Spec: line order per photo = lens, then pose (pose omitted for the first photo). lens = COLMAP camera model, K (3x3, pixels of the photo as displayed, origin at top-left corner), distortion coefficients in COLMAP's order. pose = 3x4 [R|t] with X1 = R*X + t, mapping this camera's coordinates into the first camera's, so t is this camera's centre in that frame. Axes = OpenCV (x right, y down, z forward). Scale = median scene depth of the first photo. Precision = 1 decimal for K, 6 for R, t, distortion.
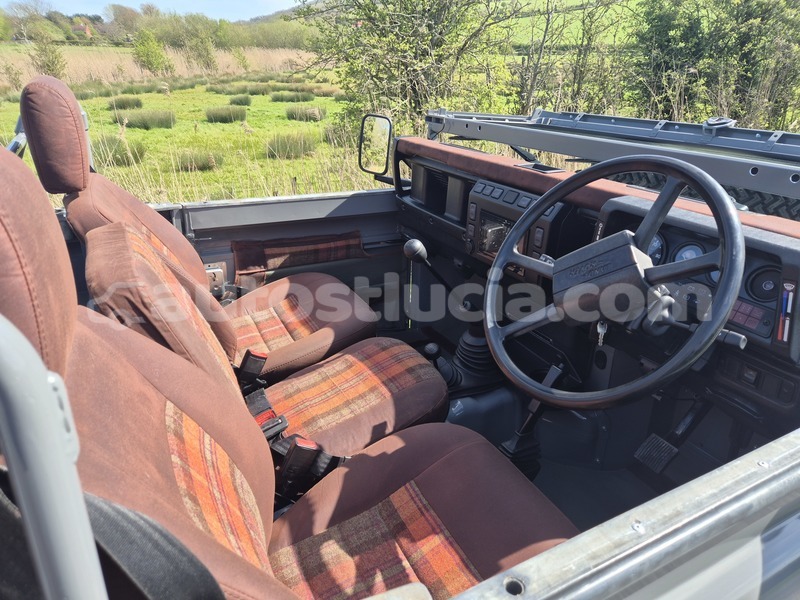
lens RADIAL K [[534.9, 0, 400.0], [0, 534.9, 300.0], [0, 0, 1]] dist [0.092363, -0.078023]
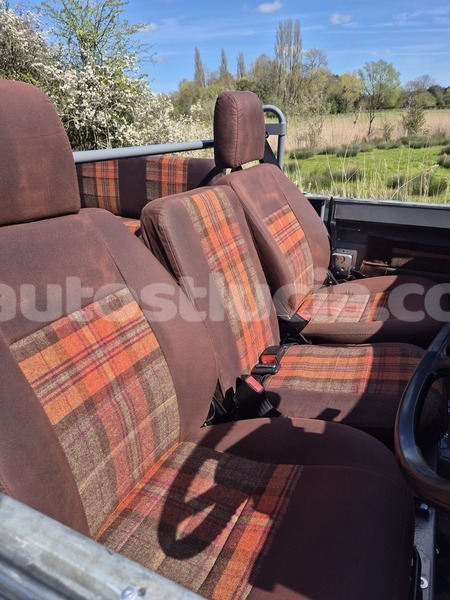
lens RADIAL K [[401.2, 0, 225.0], [0, 401.2, 300.0], [0, 0, 1]] dist [0.092363, -0.078023]
pose [[0.590732, 0.302697, -0.747938, 0.336202], [-0.302022, 0.942528, 0.142907, -0.010772], [0.748210, 0.141474, 0.648203, 0.309100]]
